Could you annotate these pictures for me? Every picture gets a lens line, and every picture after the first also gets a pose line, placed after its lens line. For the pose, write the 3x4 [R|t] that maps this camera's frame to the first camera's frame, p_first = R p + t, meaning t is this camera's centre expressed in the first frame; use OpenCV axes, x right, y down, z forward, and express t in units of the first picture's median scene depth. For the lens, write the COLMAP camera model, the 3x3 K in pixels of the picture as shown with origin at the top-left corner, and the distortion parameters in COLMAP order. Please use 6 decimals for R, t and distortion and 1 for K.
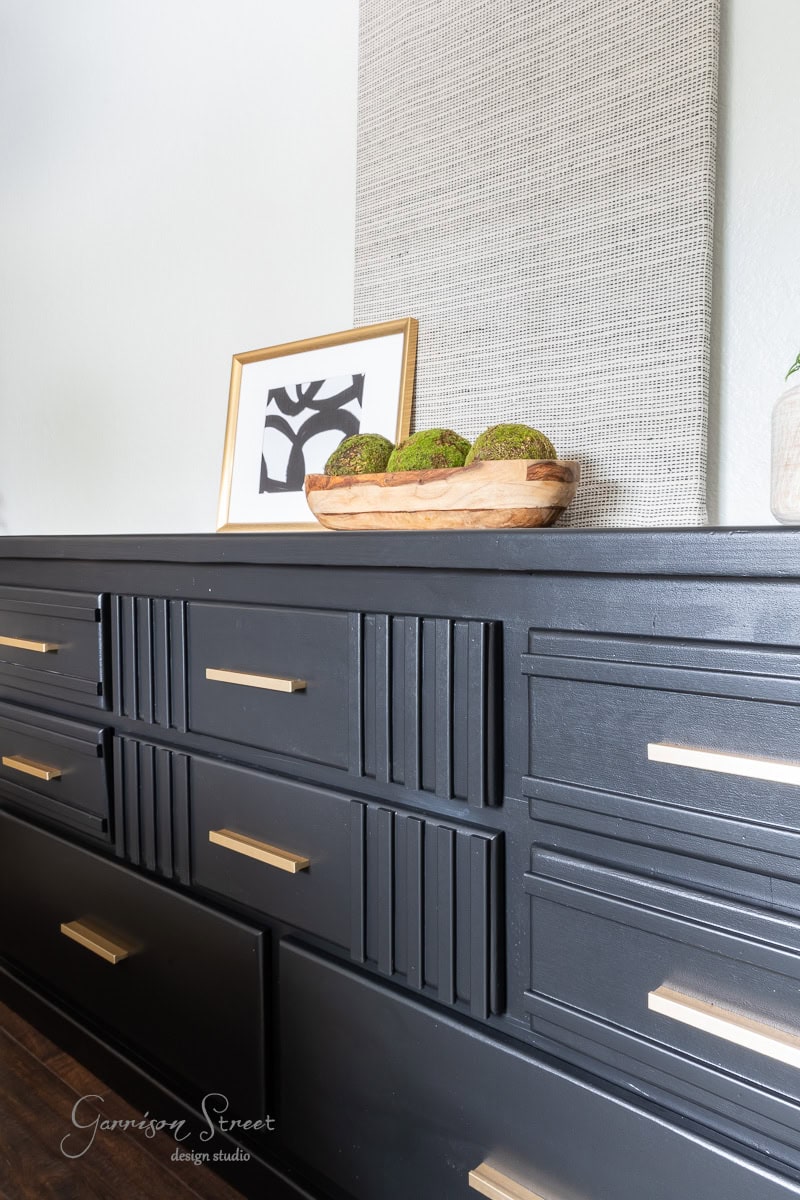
lens RADIAL K [[889.3, 0, 396.2], [0, 889.3, 598.5], [0, 0, 1]] dist [0.005970, 0.000714]
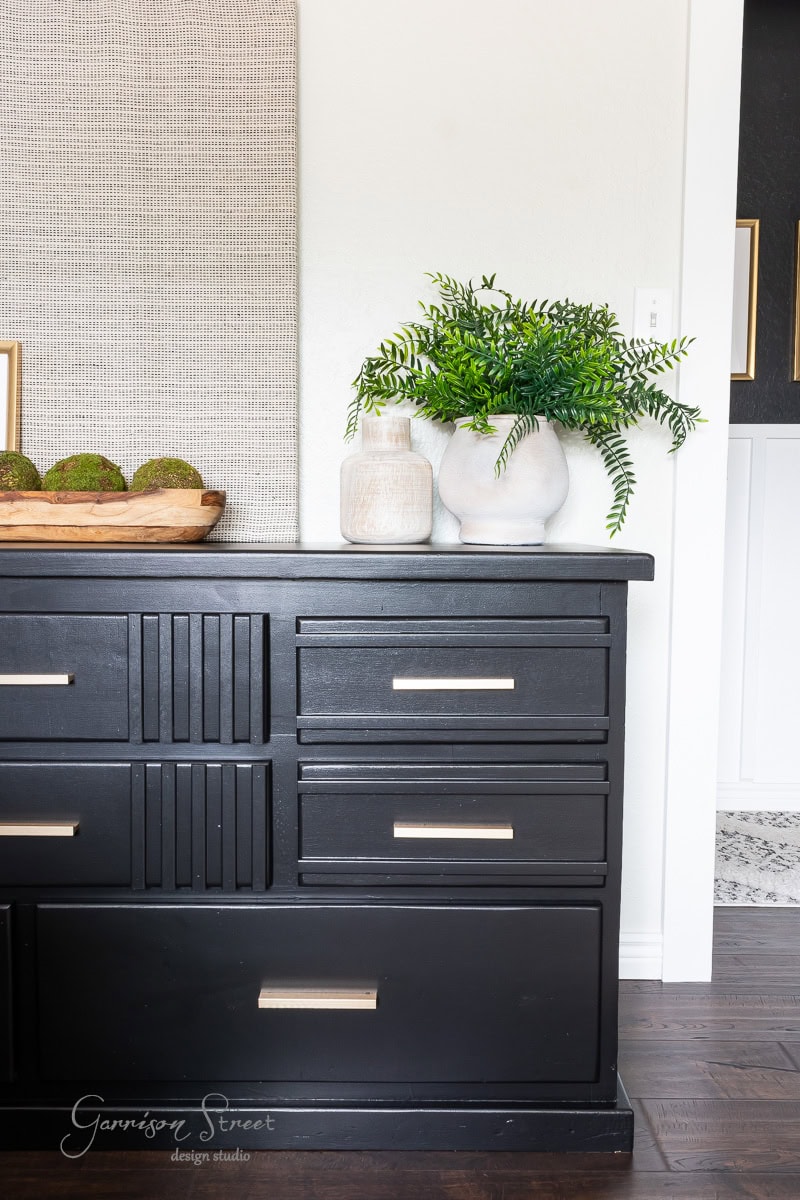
lens RADIAL K [[927.9, 0, 395.7], [0, 927.9, 603.9], [0, 0, 1]] dist [-0.005889, -0.005984]
pose [[0.732555, -0.049806, 0.678883, -0.535762], [0.036521, 0.998759, 0.033865, -0.023495], [-0.679727, -0.000014, 0.733465, -0.174325]]
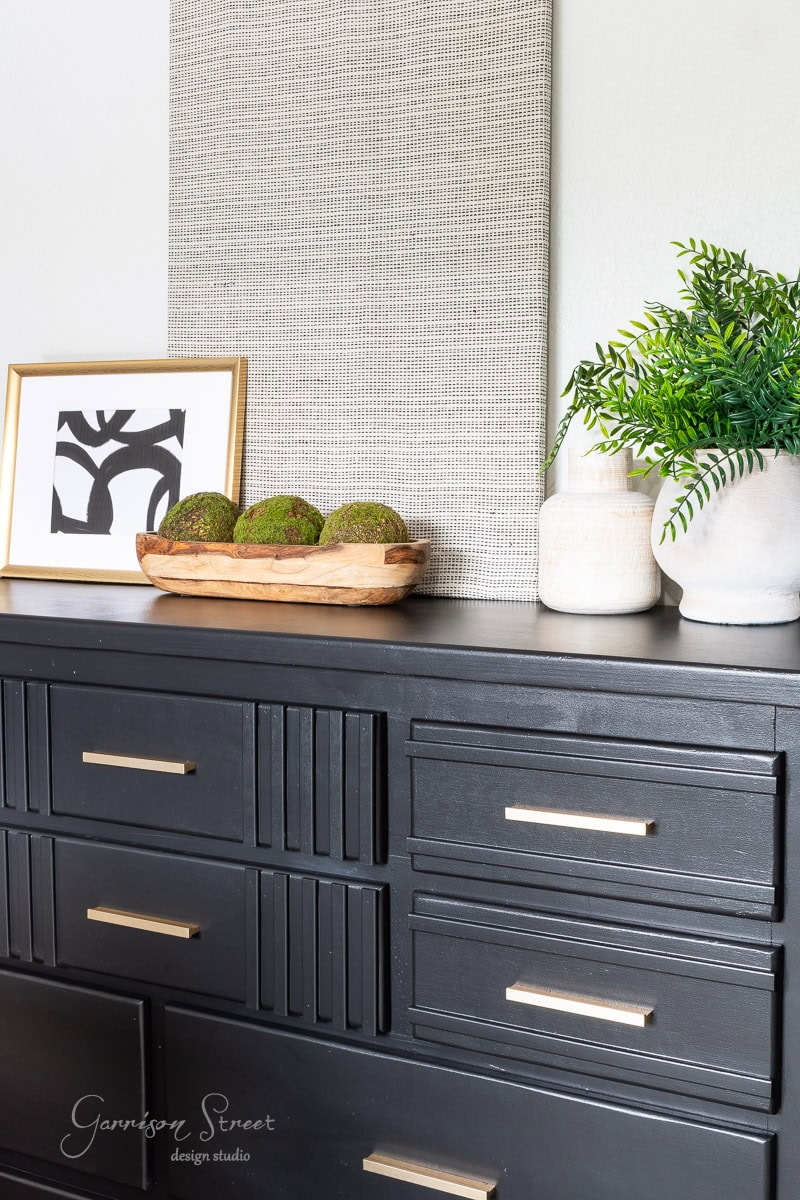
lens RADIAL K [[1487.1, 0, 399.4], [0, 1487.1, 608.9], [0, 0, 1]] dist [-0.039051, 0.000000]
pose [[0.971828, -0.021882, 0.234672, -0.241084], [0.013413, 0.999202, 0.037627, -0.136965], [-0.235308, -0.033419, 0.971346, -0.697413]]
